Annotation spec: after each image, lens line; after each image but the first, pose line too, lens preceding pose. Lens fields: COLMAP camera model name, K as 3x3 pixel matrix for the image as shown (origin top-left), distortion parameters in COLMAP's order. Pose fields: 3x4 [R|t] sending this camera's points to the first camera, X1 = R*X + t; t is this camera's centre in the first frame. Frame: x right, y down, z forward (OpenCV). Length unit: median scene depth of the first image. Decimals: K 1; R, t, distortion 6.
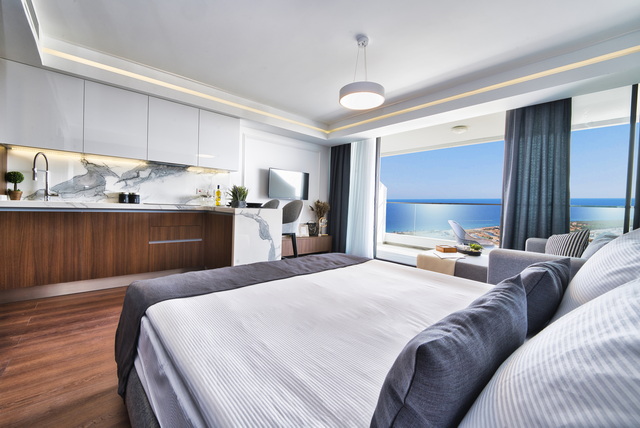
lens RADIAL K [[260.1, 0, 319.5], [0, 260.1, 212.9], [0, 0, 1]] dist [-0.010586, -0.000405]
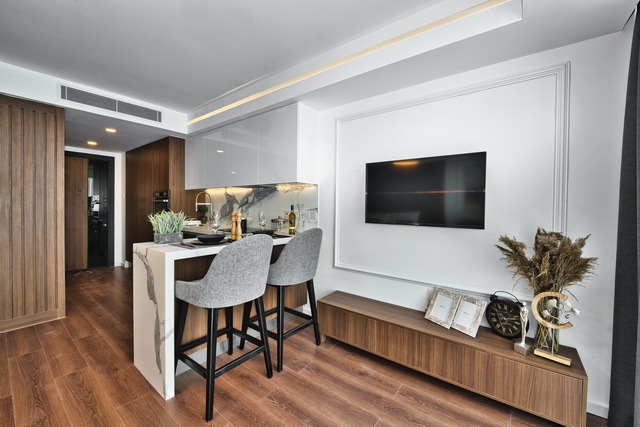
lens RADIAL K [[260.1, 0, 319.5], [0, 260.1, 212.4], [0, 0, 1]] dist [-0.010586, -0.000405]
pose [[0.185634, -0.013104, -0.982532, 0.375112], [-0.033951, 0.999228, -0.019741, -0.084740], [0.982032, 0.037023, 0.185046, 1.060478]]
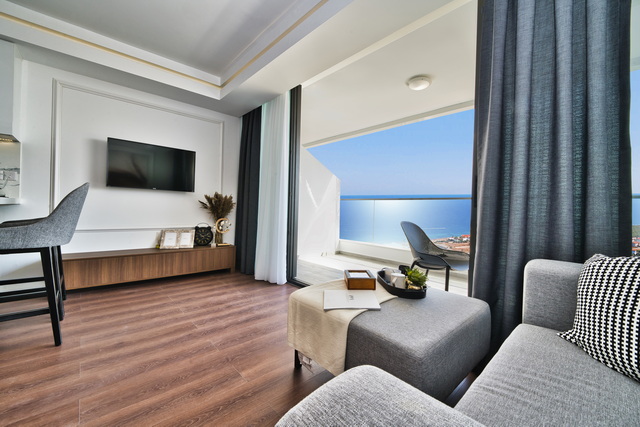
lens RADIAL K [[260.1, 0, 319.5], [0, 260.1, 212.4], [0, 0, 1]] dist [-0.010586, -0.000405]
pose [[0.999981, -0.004133, 0.004572, 0.400742], [0.004206, 0.999865, -0.015887, 0.020940], [-0.004506, 0.015906, 0.999863, 0.499552]]
